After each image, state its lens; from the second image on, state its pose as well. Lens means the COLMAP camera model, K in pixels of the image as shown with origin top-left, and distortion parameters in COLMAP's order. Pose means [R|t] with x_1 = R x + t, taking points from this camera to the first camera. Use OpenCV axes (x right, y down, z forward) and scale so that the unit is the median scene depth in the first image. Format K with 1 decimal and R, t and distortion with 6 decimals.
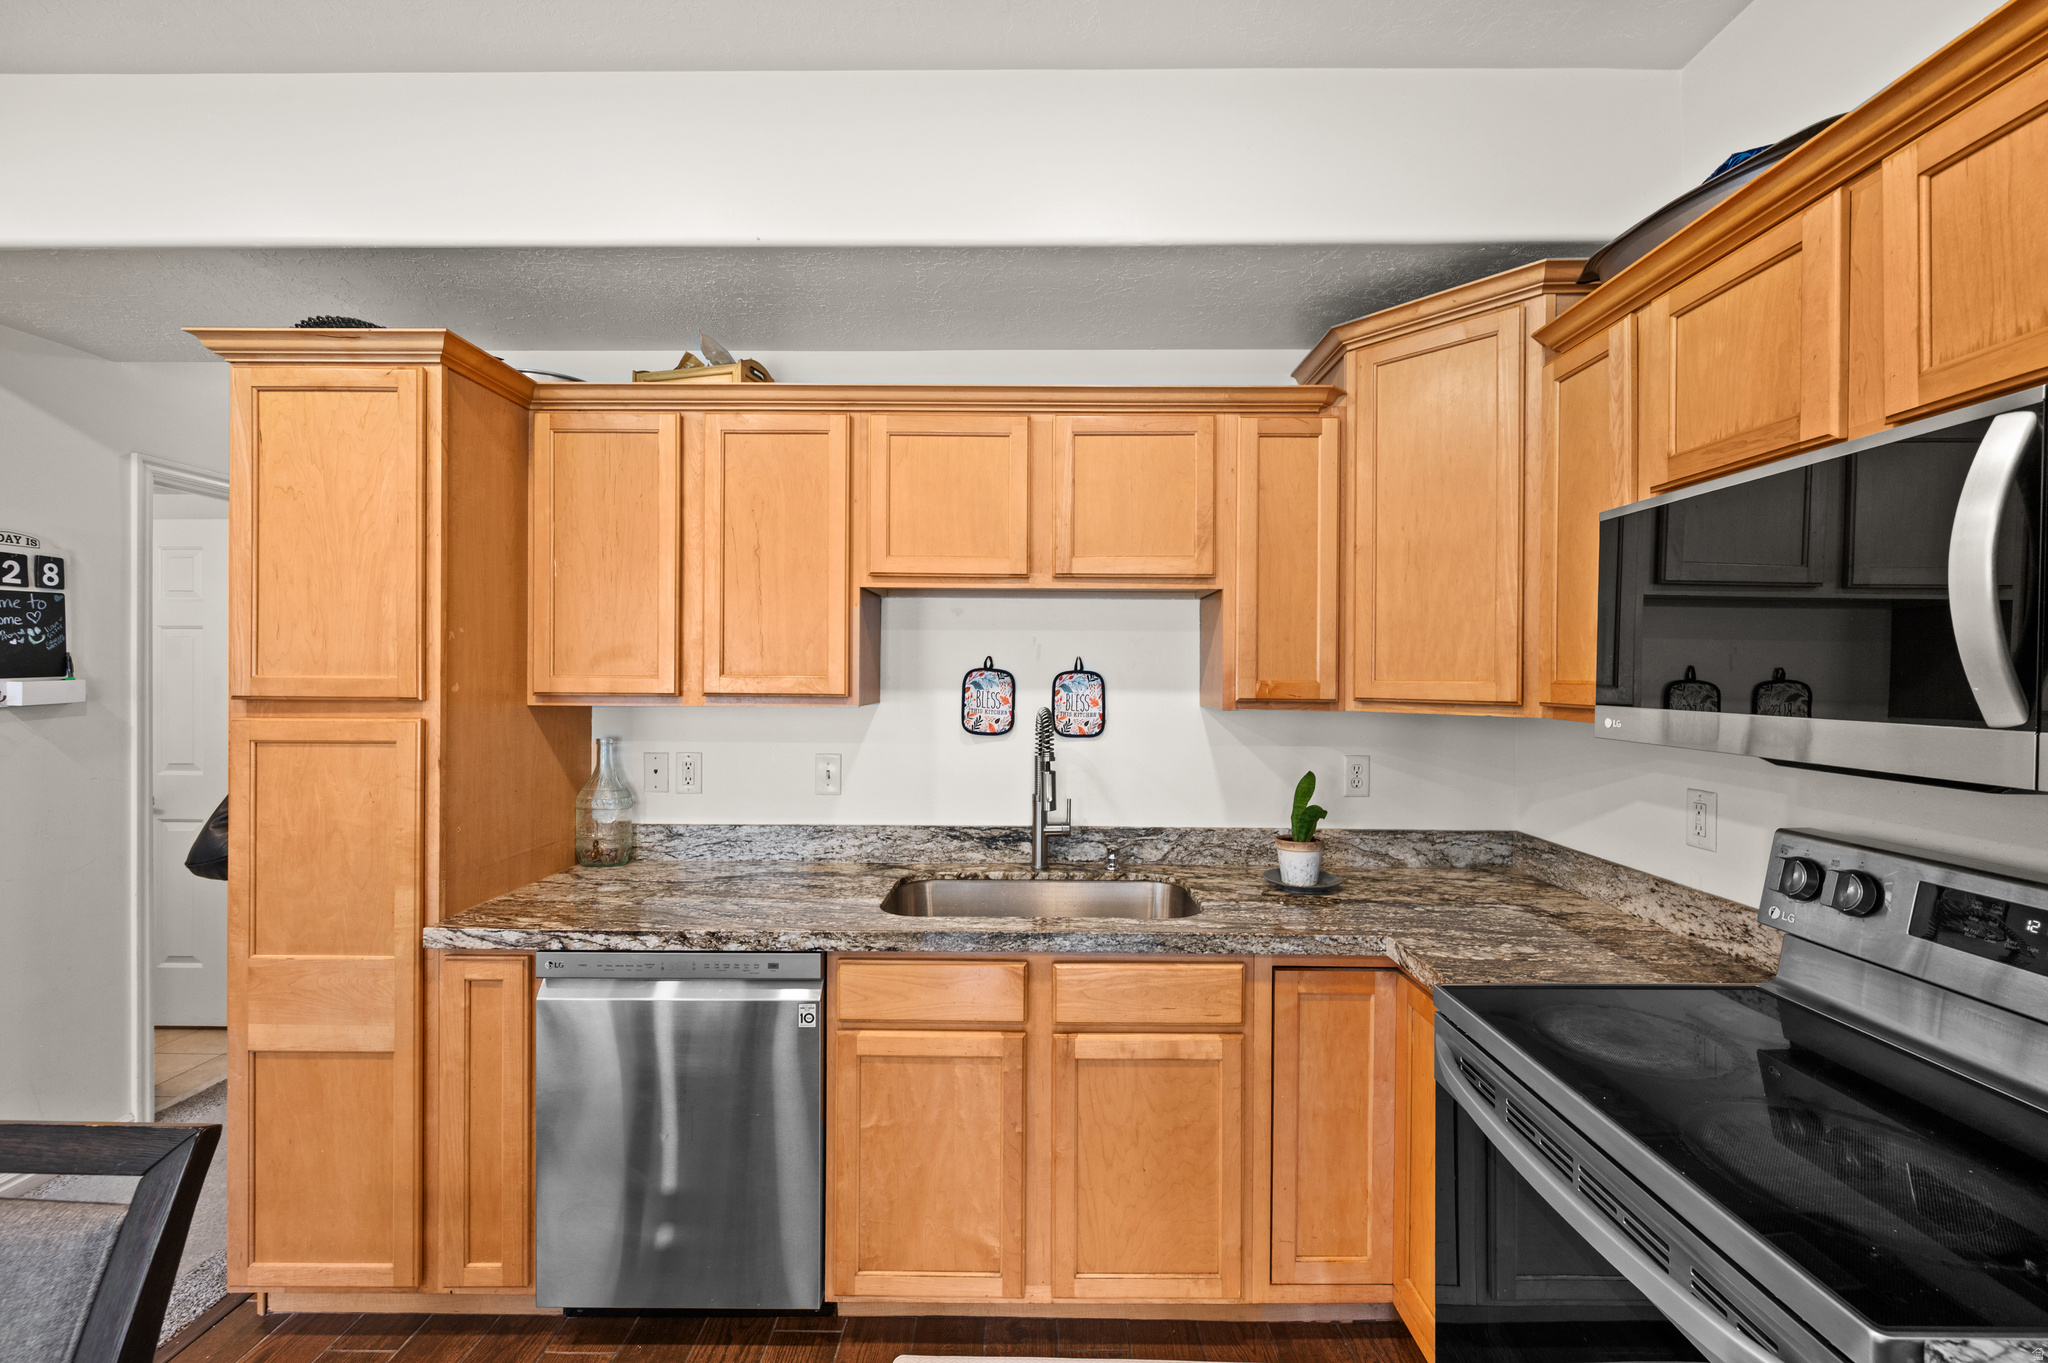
lens RADIAL K [[816.2, 0, 1025.3], [0, 816.2, 675.7], [0, 0, 1]] dist [0.000189, -0.000058]
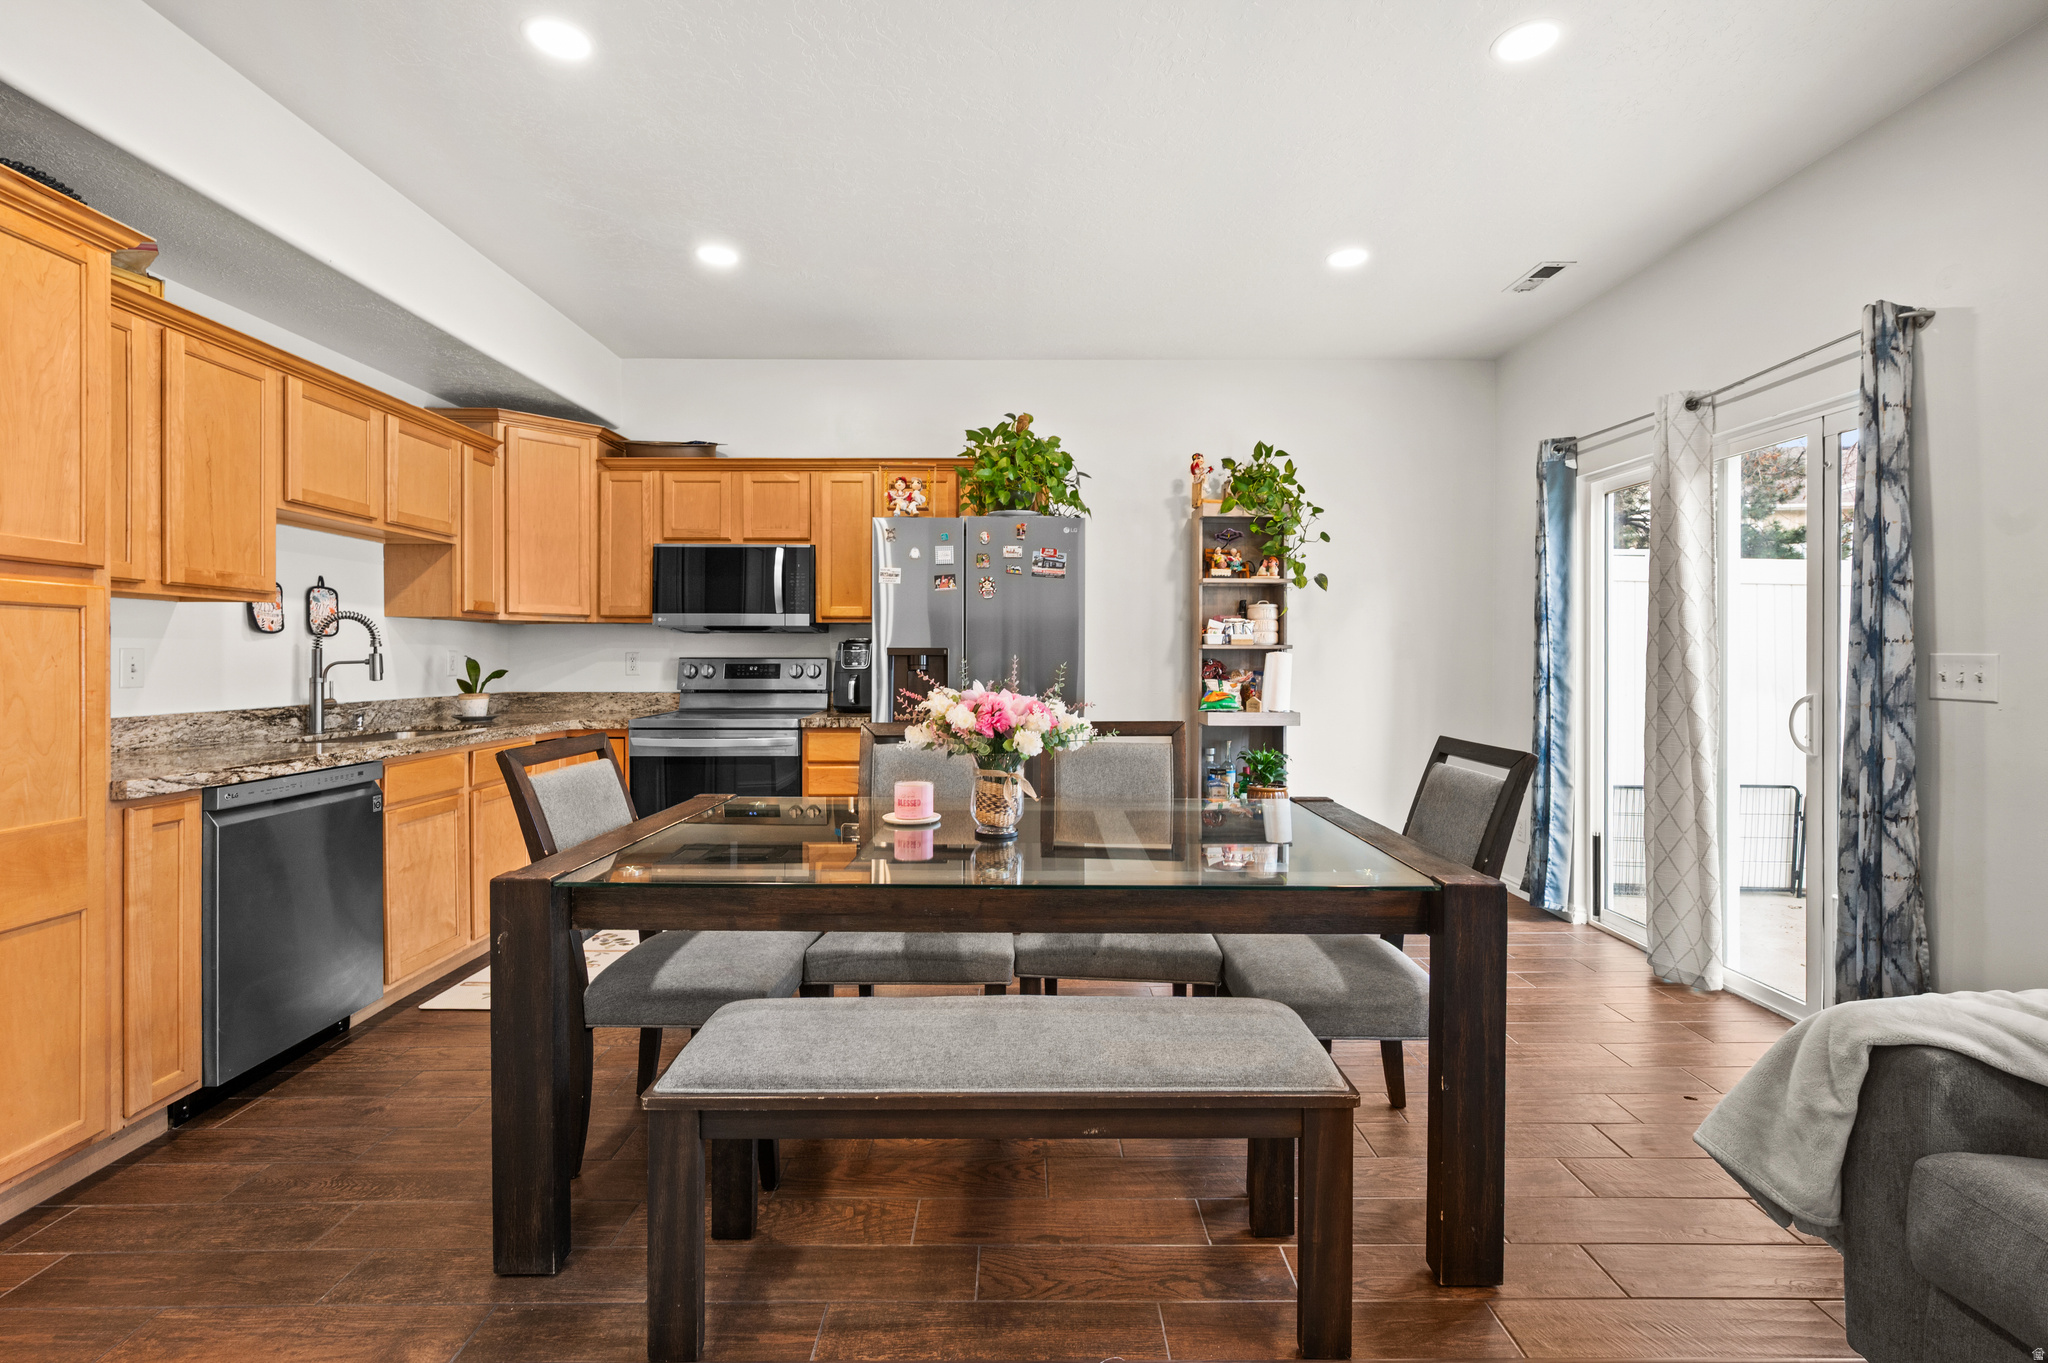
lens RADIAL K [[885.0, 0, 1022.9], [0, 885.0, 667.3], [0, 0, 1]] dist [-0.001966, -0.000061]
pose [[-0.014330, -0.016512, 0.999761, -1.892798], [0.000108, 0.999864, 0.016515, 0.137910], [-0.999897, 0.000345, -0.014326, -0.164282]]
